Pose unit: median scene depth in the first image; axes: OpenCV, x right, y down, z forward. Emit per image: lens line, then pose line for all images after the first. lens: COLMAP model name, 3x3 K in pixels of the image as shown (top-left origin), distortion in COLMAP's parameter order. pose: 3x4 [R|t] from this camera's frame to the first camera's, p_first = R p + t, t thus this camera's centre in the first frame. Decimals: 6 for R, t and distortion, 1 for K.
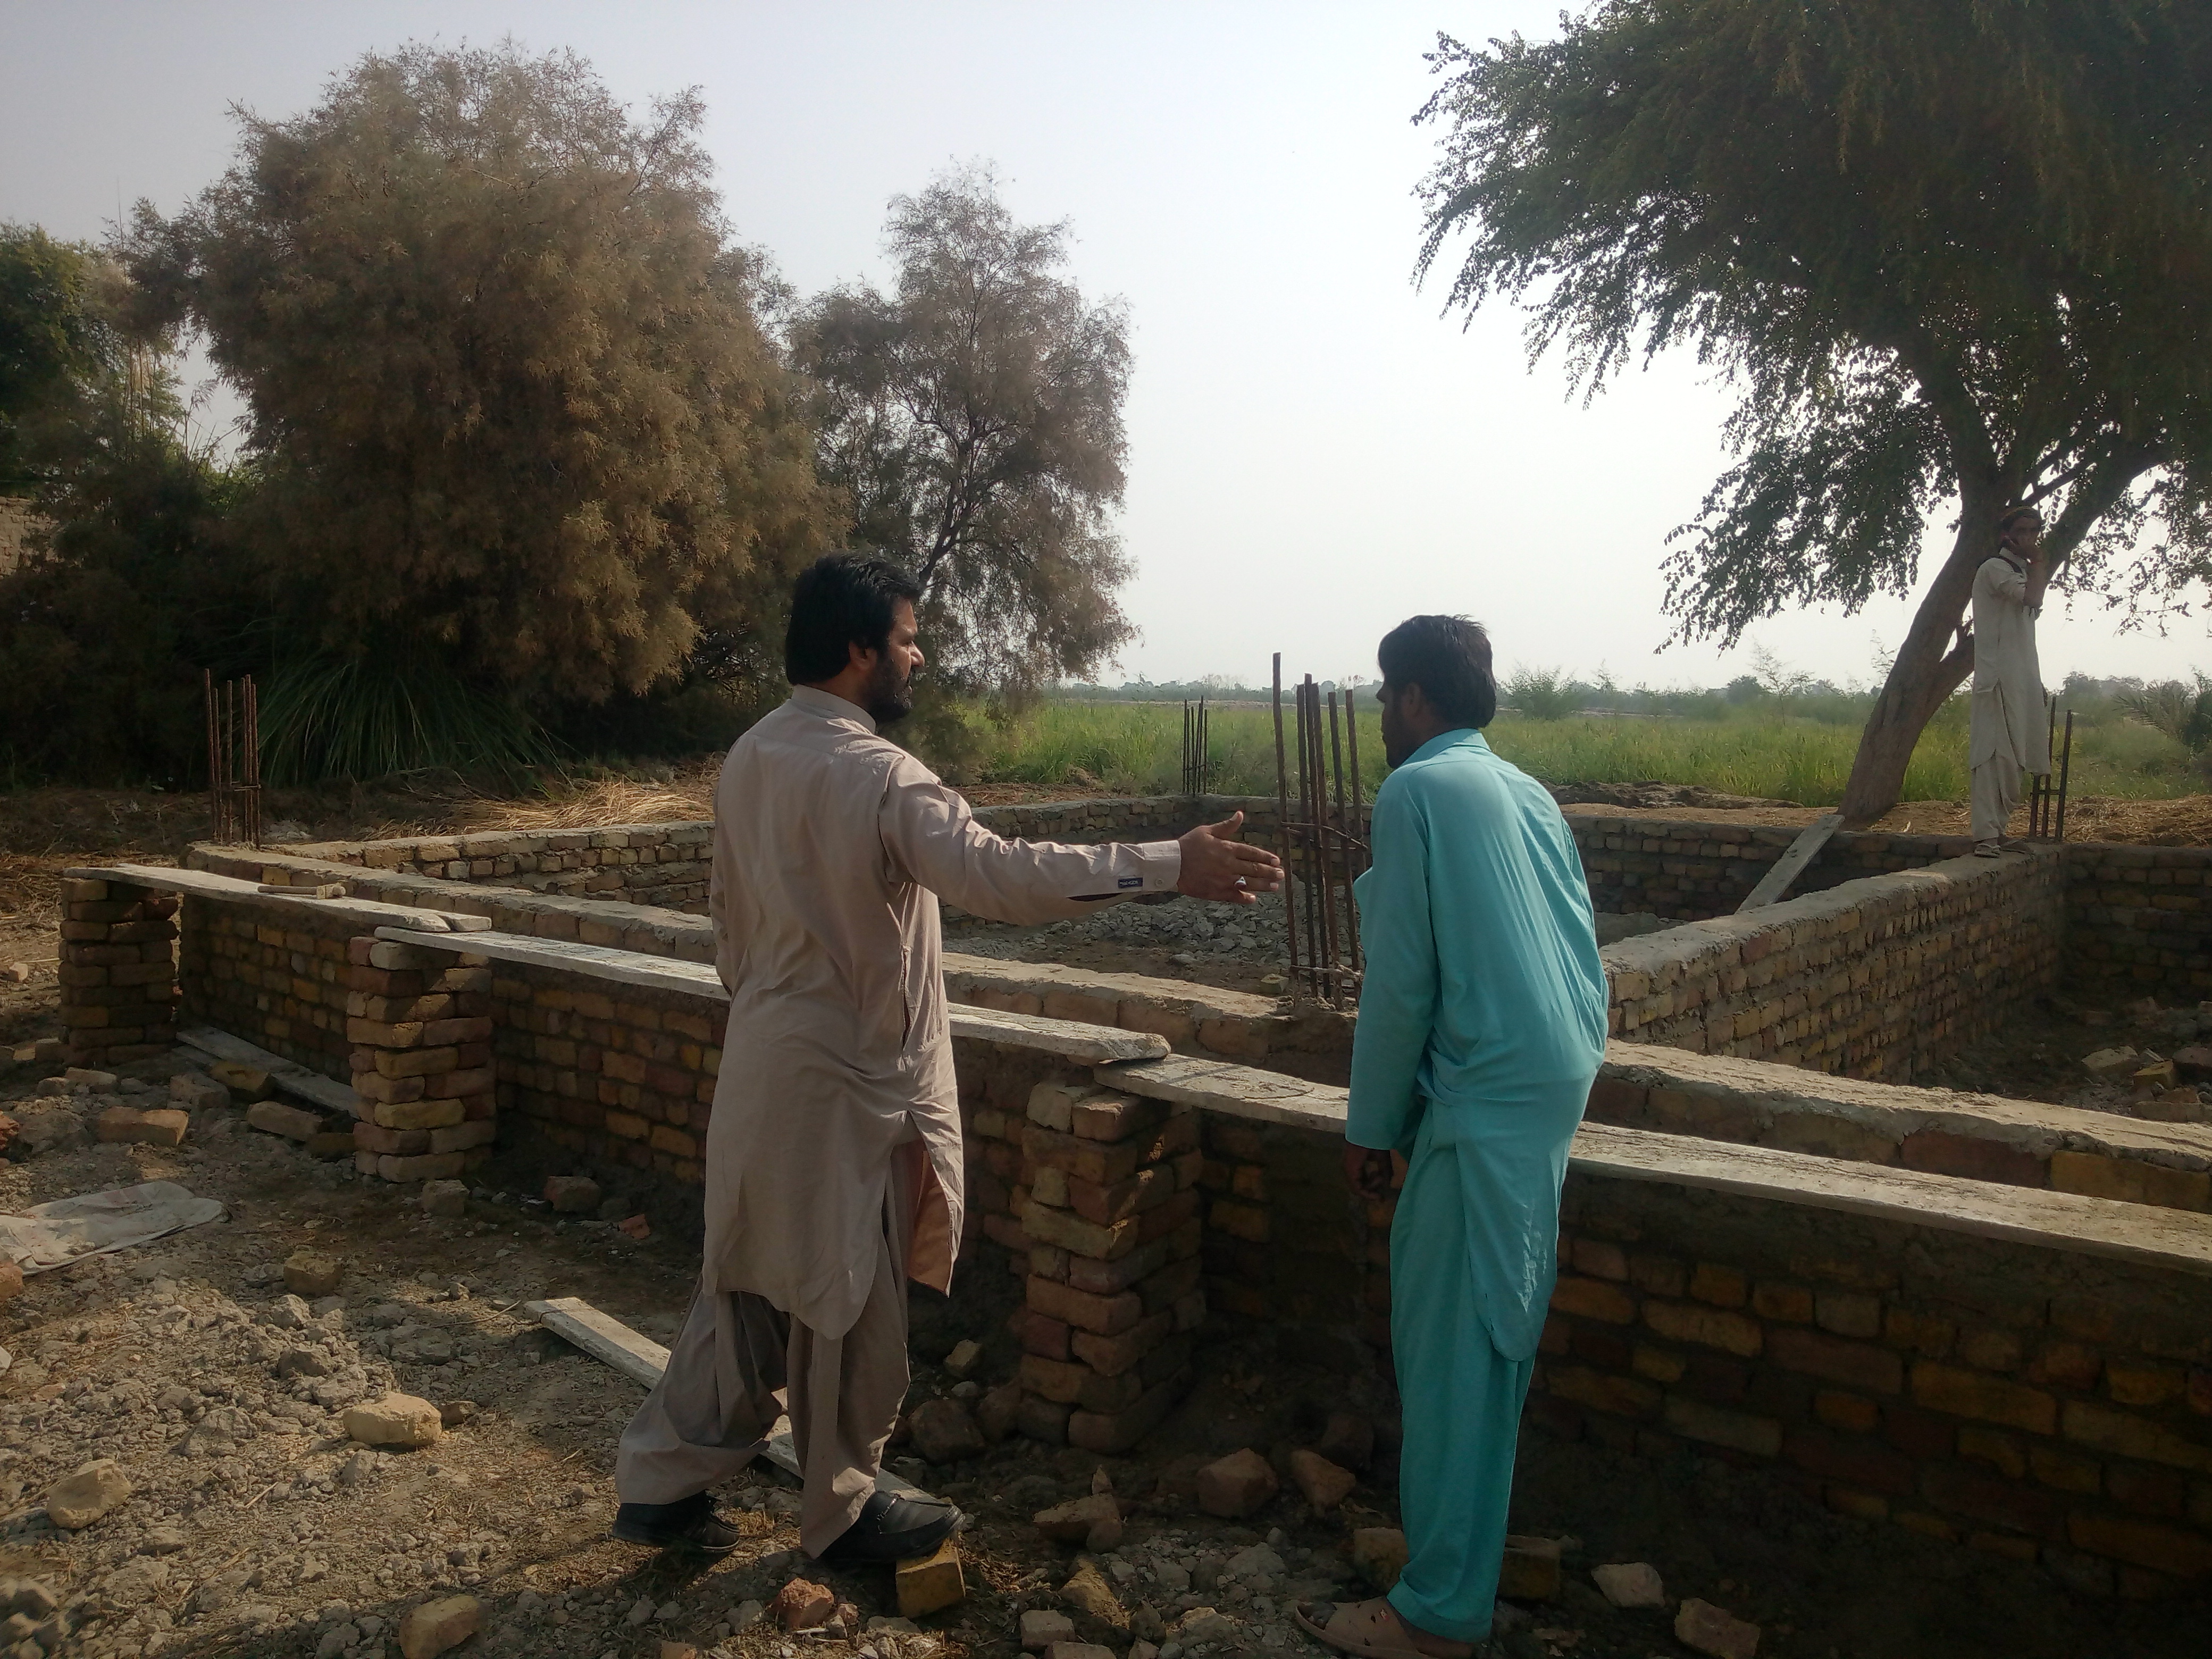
lens RADIAL K [[1727.0, 0, 1108.1], [0, 1727.0, 811.6], [0, 0, 1]] dist [0.090711, -0.003574]
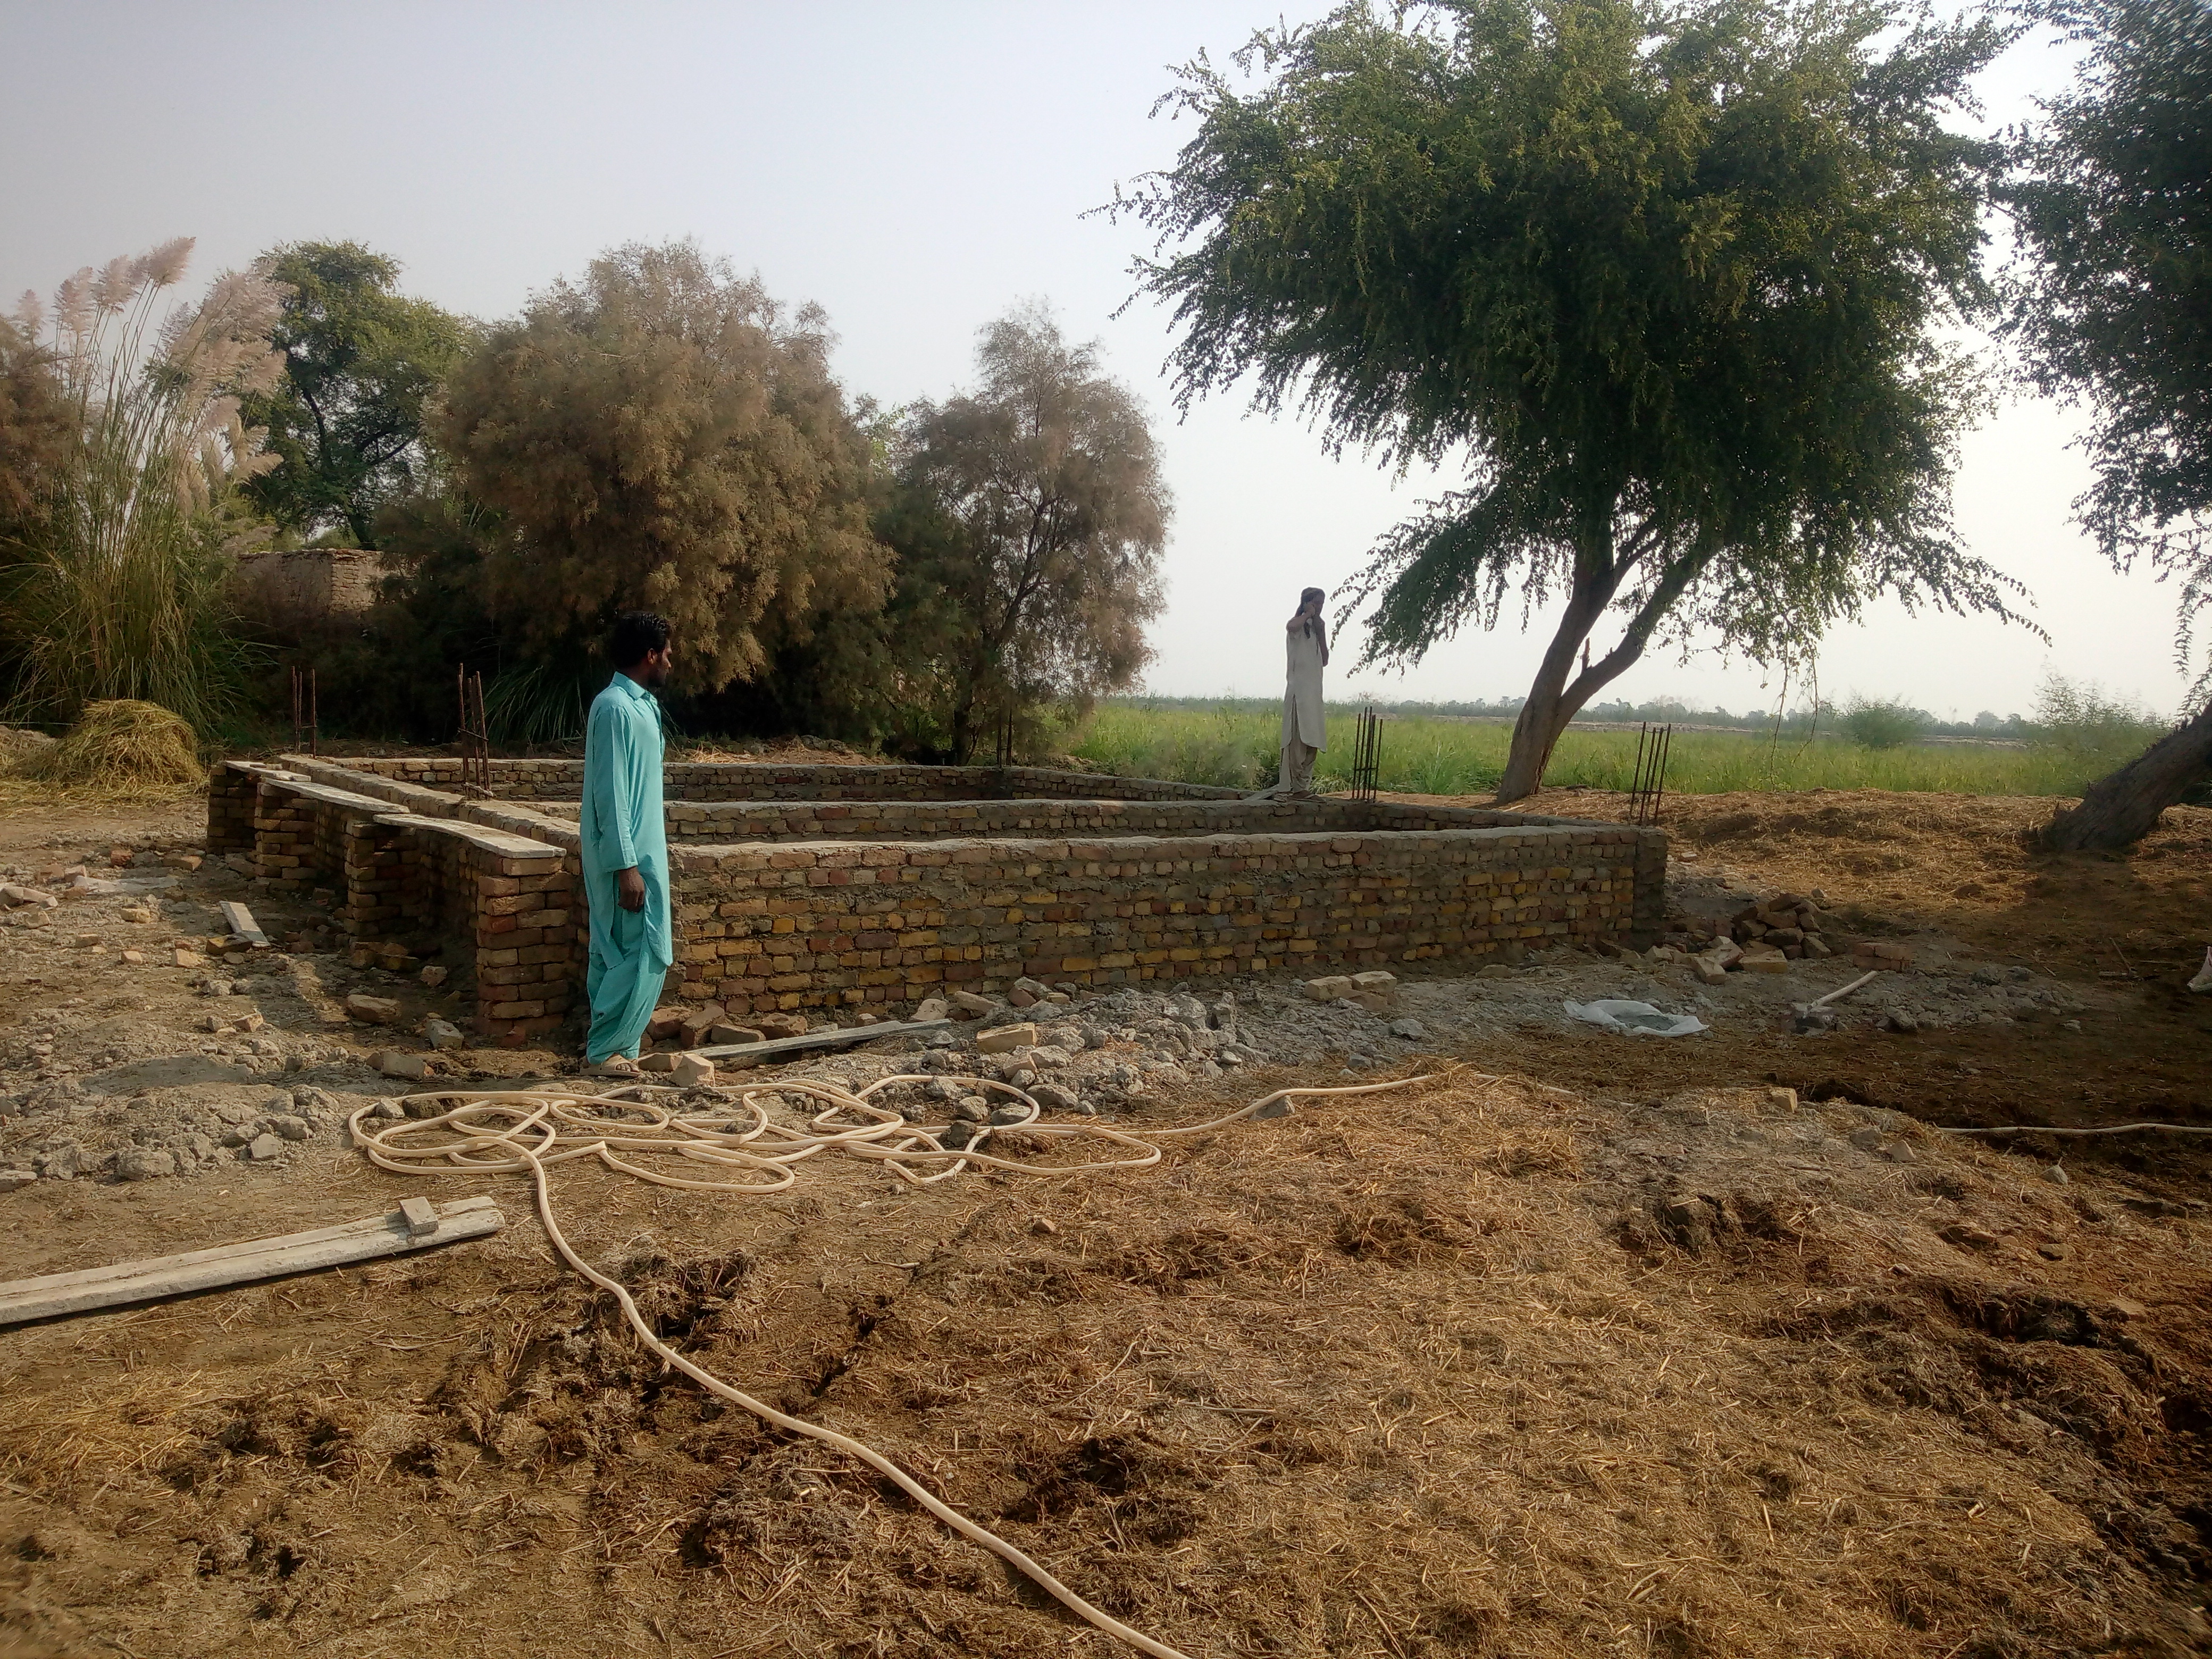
lens RADIAL K [[1727.0, 0, 1106.1], [0, 1727.0, 840.4], [0, 0, 1]] dist [0.090711, -0.003574]
pose [[0.961236, 0.046263, -0.271819, 0.609784], [-0.044873, 0.998928, 0.011330, 0.035483], [0.272052, 0.001307, 0.962282, -0.434073]]
